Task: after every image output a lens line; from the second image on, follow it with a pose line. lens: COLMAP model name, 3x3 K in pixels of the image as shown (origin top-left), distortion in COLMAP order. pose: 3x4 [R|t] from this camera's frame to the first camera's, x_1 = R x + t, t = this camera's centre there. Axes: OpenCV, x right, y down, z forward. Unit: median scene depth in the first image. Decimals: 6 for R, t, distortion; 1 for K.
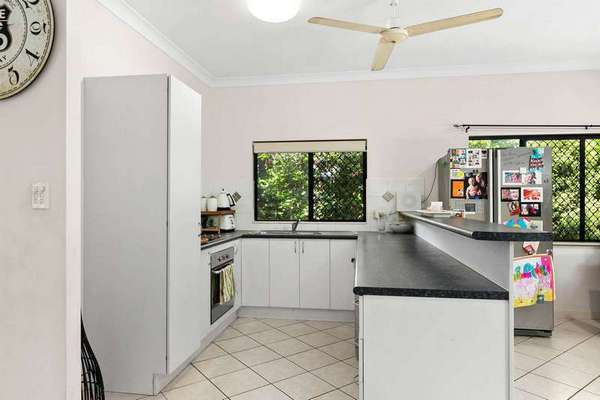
lens RADIAL K [[388.8, 0, 299.9], [0, 388.8, 197.8], [0, 0, 1]] dist [0.005764, -0.002162]
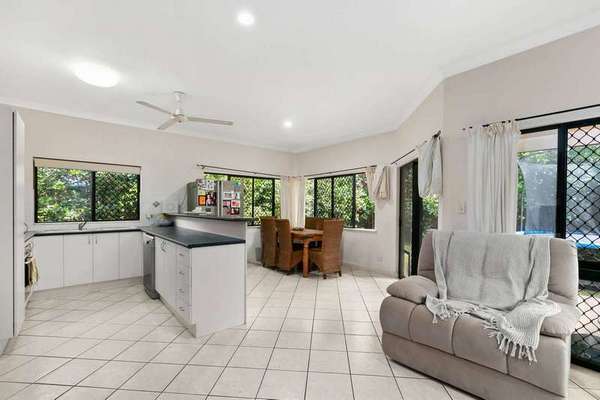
lens RADIAL K [[273.5, 0, 300.1], [0, 273.5, 204.4], [0, 0, 1]] dist [0.000078, 0.000008]
pose [[0.663739, 0.009784, 0.747901, -0.239789], [-0.008093, 0.999950, -0.005899, 0.000327], [-0.747921, -0.002137, 0.663785, -0.207998]]
